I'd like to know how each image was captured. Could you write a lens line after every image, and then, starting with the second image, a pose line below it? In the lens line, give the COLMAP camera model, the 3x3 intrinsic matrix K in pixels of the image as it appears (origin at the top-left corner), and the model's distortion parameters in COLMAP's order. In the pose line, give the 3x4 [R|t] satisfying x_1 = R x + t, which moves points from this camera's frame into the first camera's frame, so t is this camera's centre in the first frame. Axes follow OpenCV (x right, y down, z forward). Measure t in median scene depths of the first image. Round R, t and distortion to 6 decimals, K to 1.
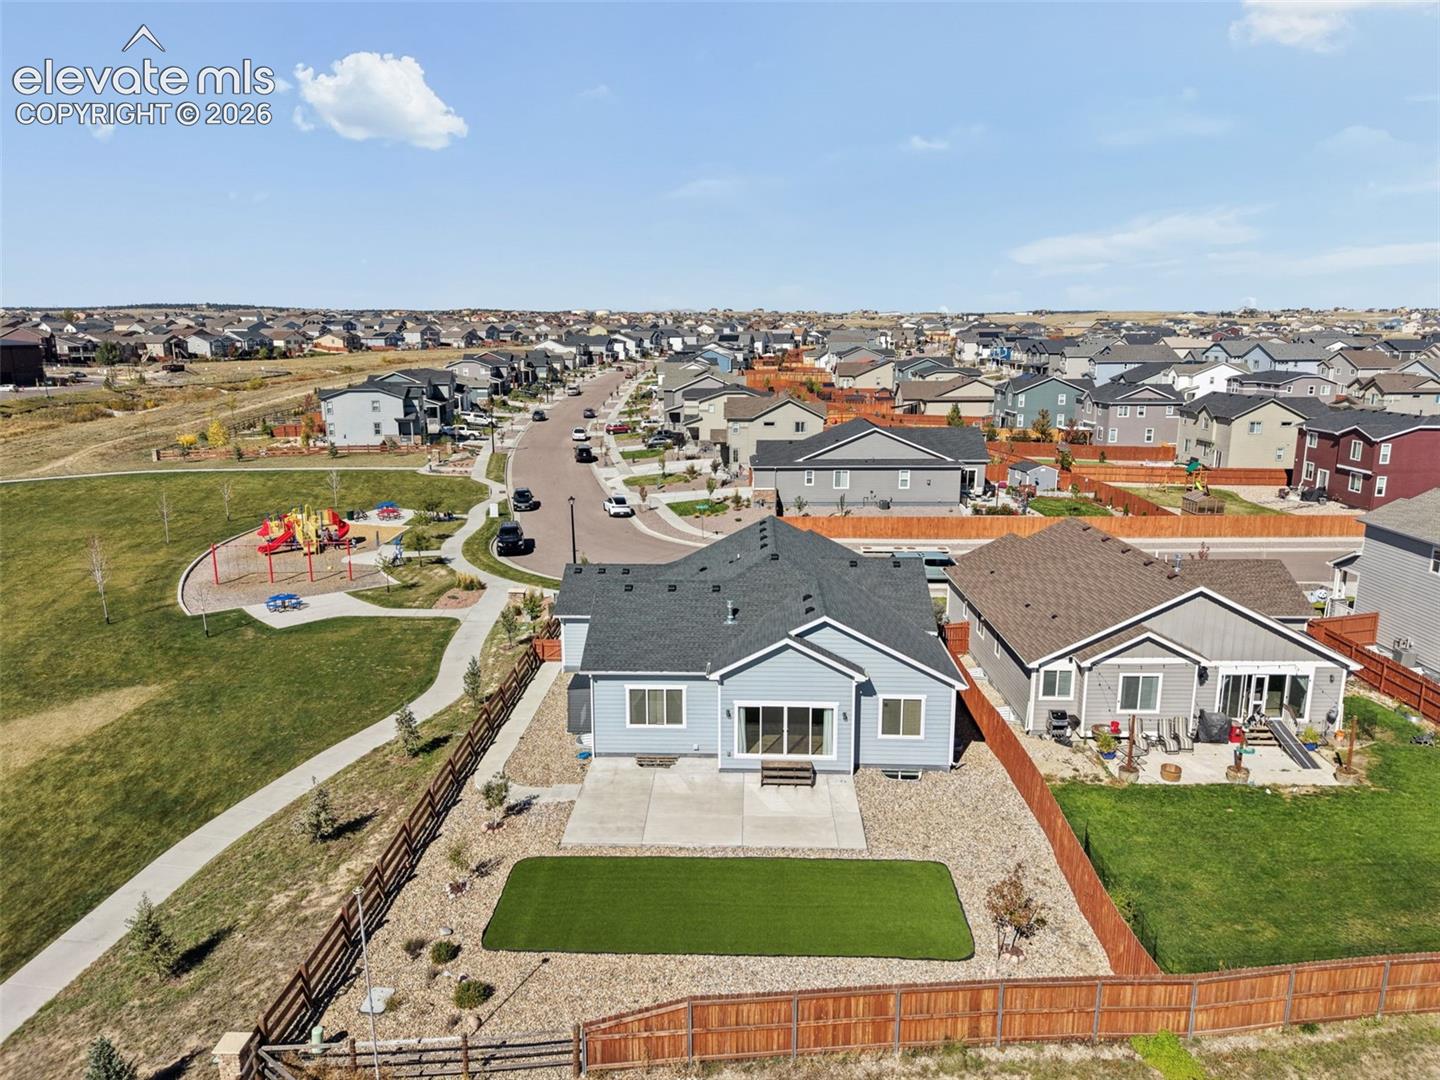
lens RADIAL K [[949.3, 0, 716.6], [0, 949.3, 543.1], [0, 0, 1]] dist [0.043442, -0.044827]
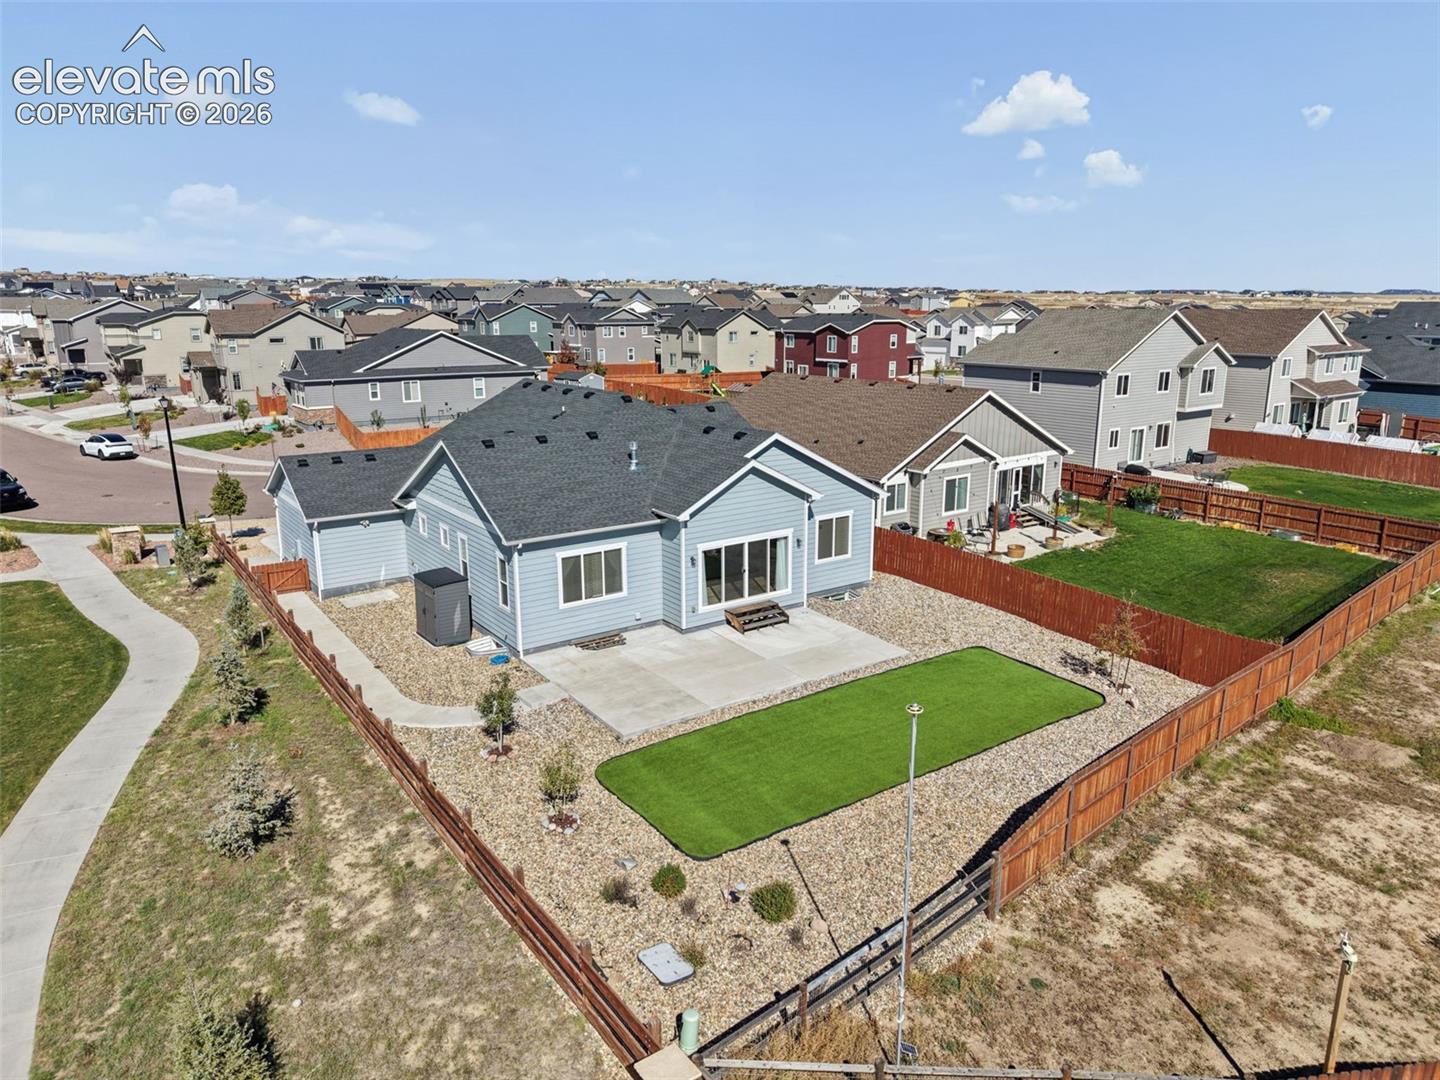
lens RADIAL K [[949.3, 0, 716.6], [0, 949.3, 543.1], [0, 0, 1]] dist [0.043442, -0.044827]
pose [[0.795856, -0.147020, 0.587365, -0.419794], [0.127134, 0.989024, 0.075295, 0.094080], [-0.591988, 0.014750, 0.805812, 0.283963]]
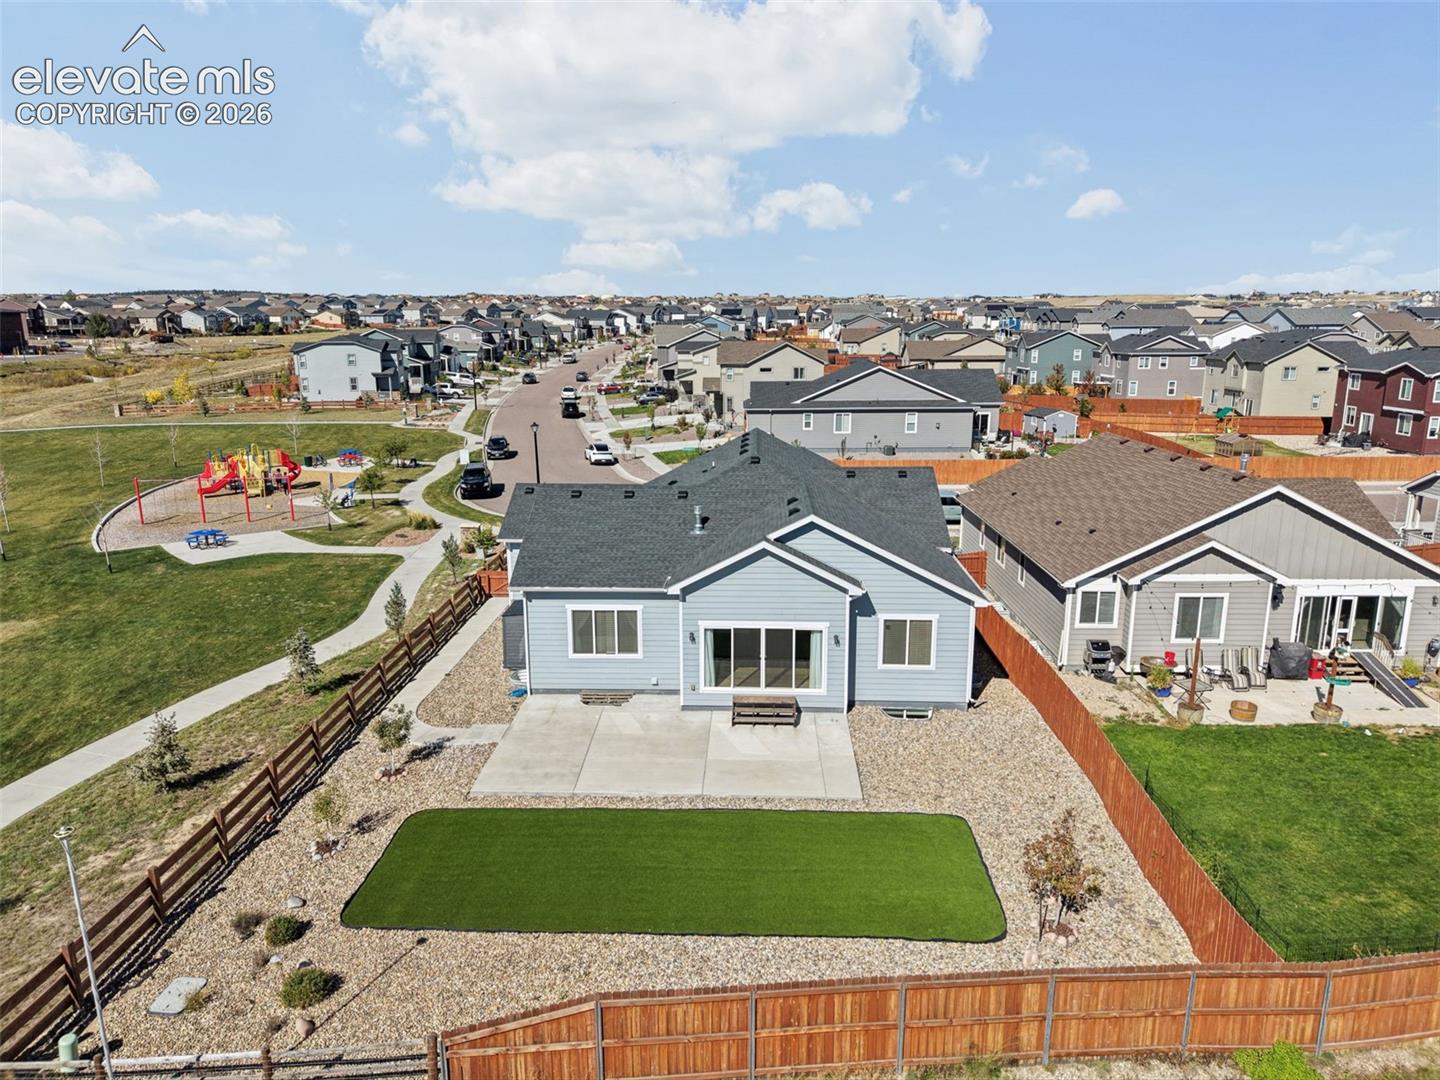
lens RADIAL K [[949.3, 0, 716.6], [0, 949.3, 543.1], [0, 0, 1]] dist [0.043442, -0.044827]
pose [[0.999985, 0.000011, -0.005504, 0.034332], [0.000077, 0.999872, 0.015981, 0.079214], [0.005504, -0.015981, 0.999857, 0.180858]]
